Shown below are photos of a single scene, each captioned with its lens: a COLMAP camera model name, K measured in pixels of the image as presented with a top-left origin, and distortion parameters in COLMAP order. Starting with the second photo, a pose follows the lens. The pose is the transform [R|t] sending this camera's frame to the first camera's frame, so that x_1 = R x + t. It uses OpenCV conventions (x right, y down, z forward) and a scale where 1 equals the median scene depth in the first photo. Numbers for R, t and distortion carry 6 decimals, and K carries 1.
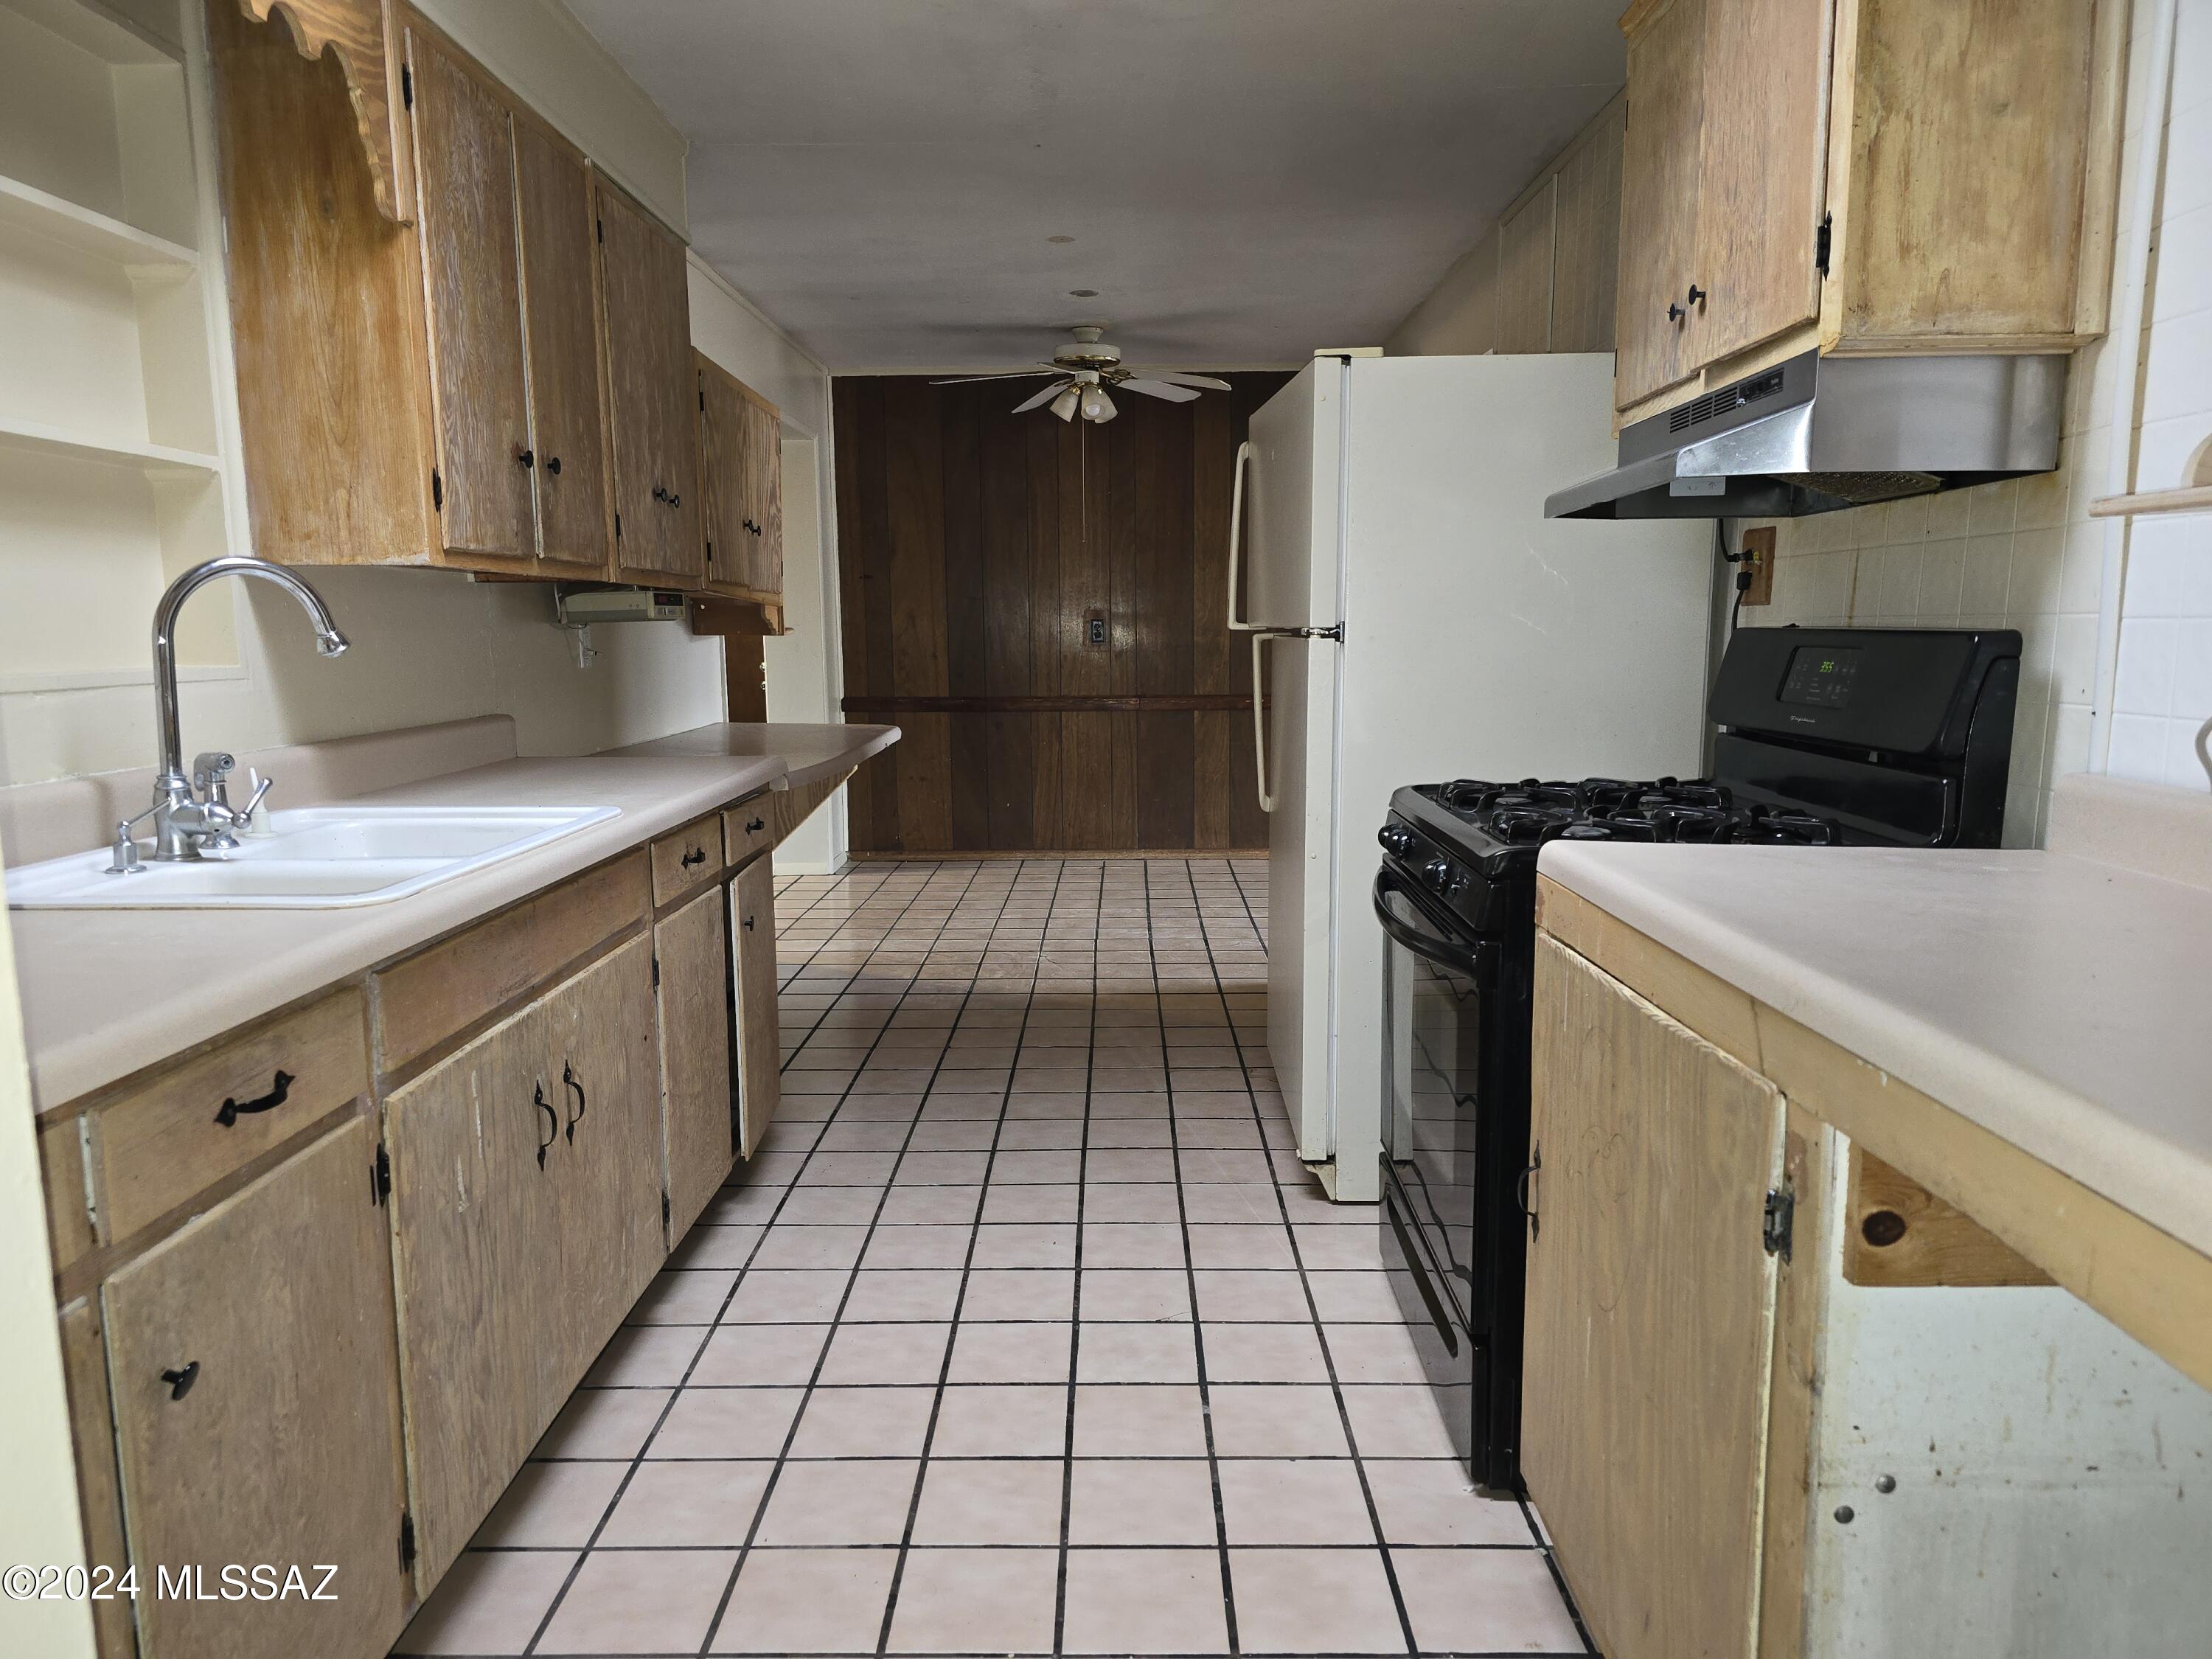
lens RADIAL K [[1482.8, 0, 1098.7], [0, 1482.8, 828.7], [0, 0, 1]] dist [0.066424, -0.054824]
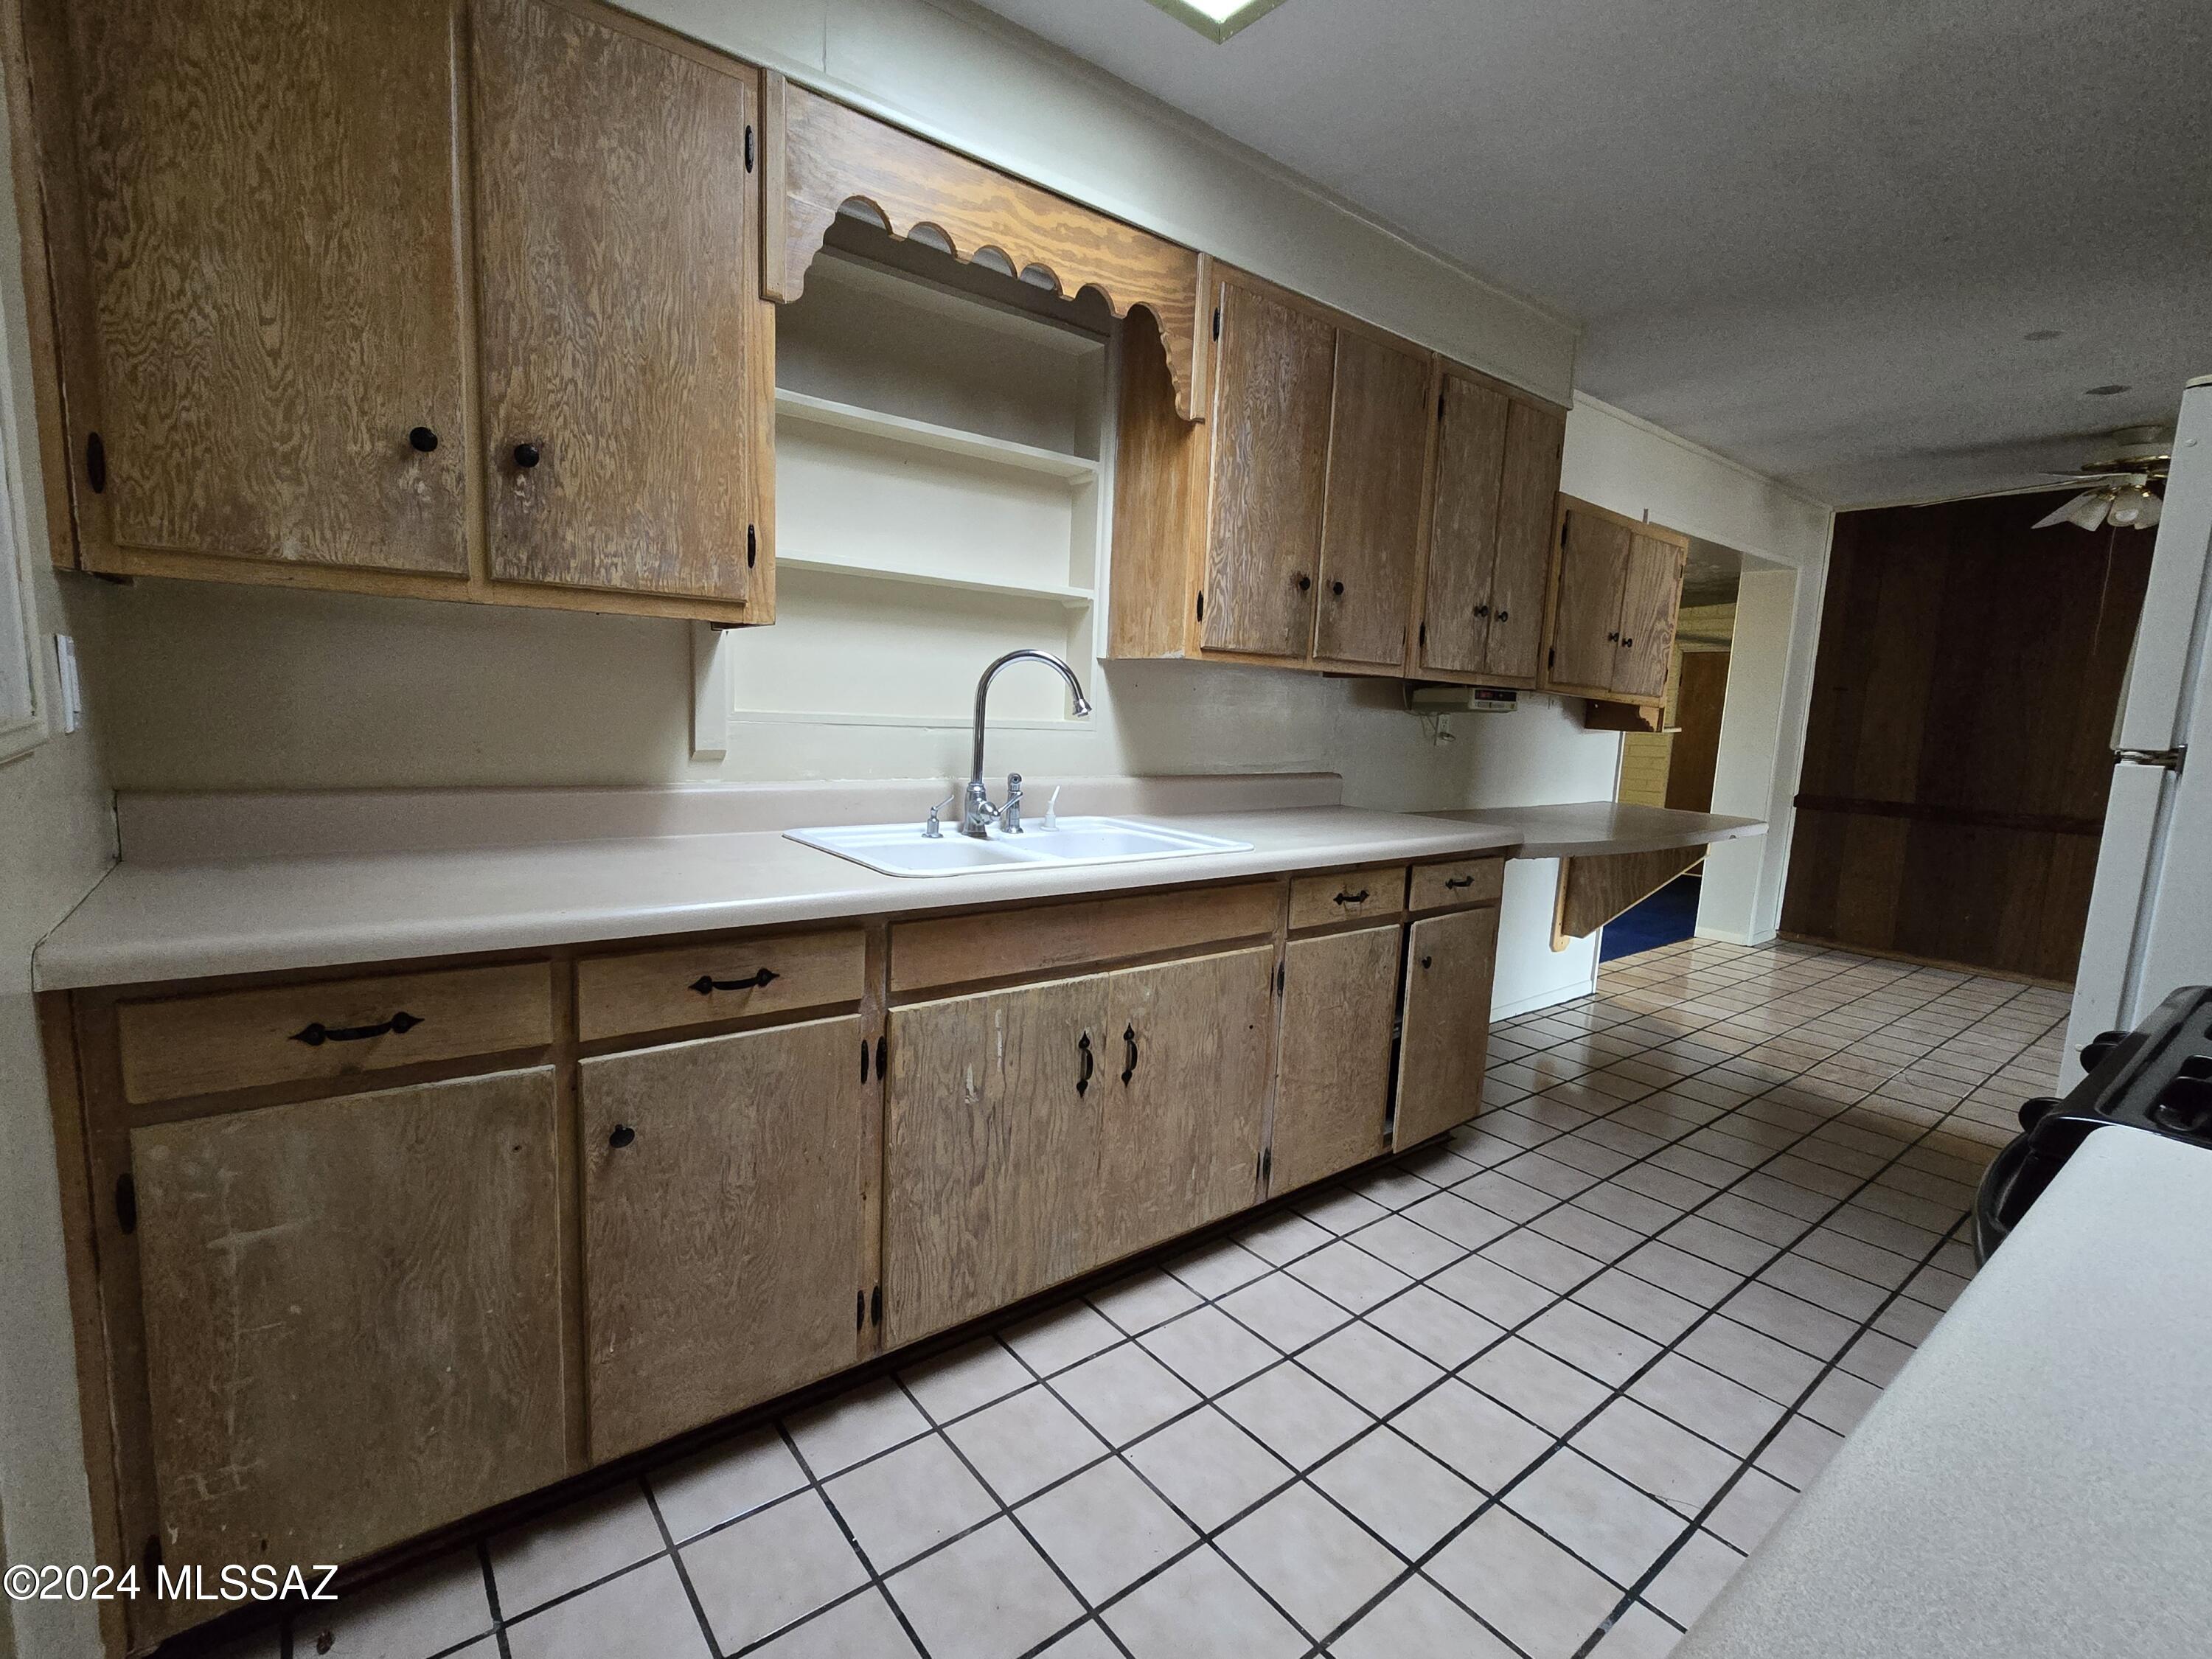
lens RADIAL K [[1001.6, 0, 1103.0], [0, 1001.6, 835.1], [0, 0, 1]] dist [-0.000794, -0.000478]
pose [[0.628049, 0.138476, -0.765754, 0.257099], [-0.155693, 0.986503, 0.050701, -0.046718], [0.762440, 0.087380, 0.641132, 0.348220]]
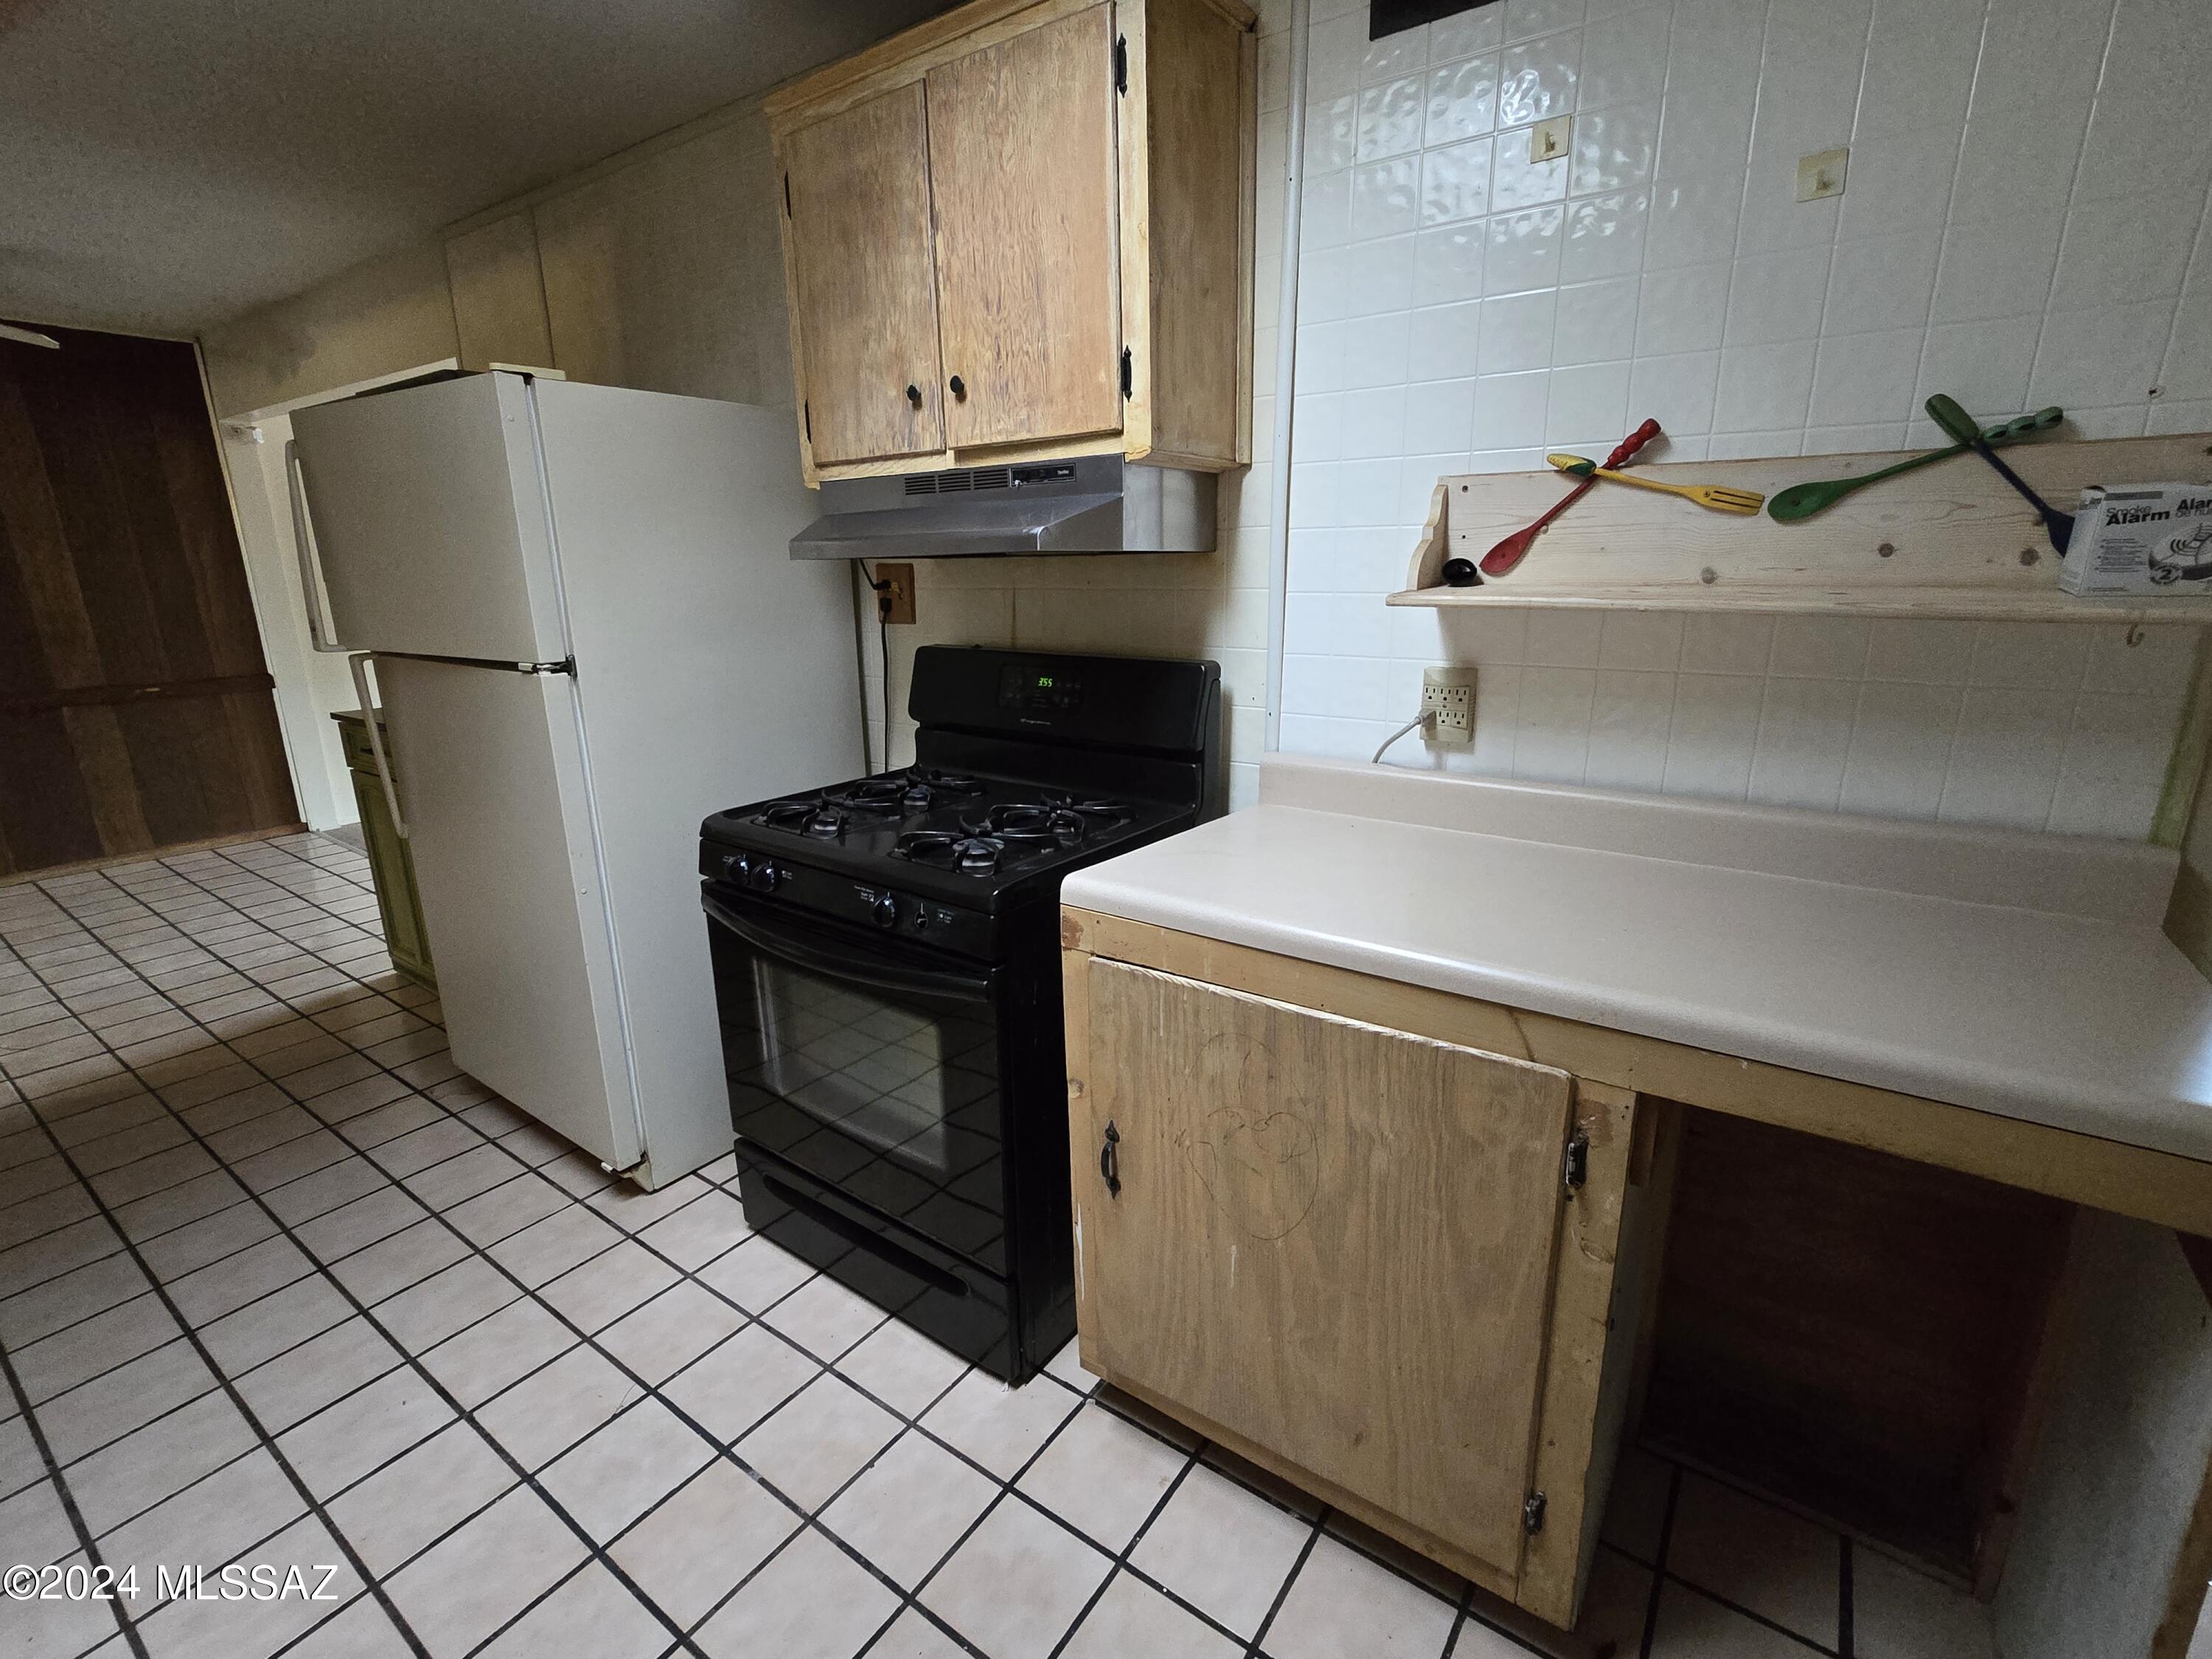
lens RADIAL K [[1005.4, 0, 1100.6], [0, 1005.4, 831.7], [0, 0, 1]] dist [-0.000574, -0.000668]
pose [[0.572165, -0.216974, 0.790917, -0.226892], [0.120693, 0.976146, 0.180477, -0.125727], [-0.811209, -0.007805, 0.584704, 0.397431]]
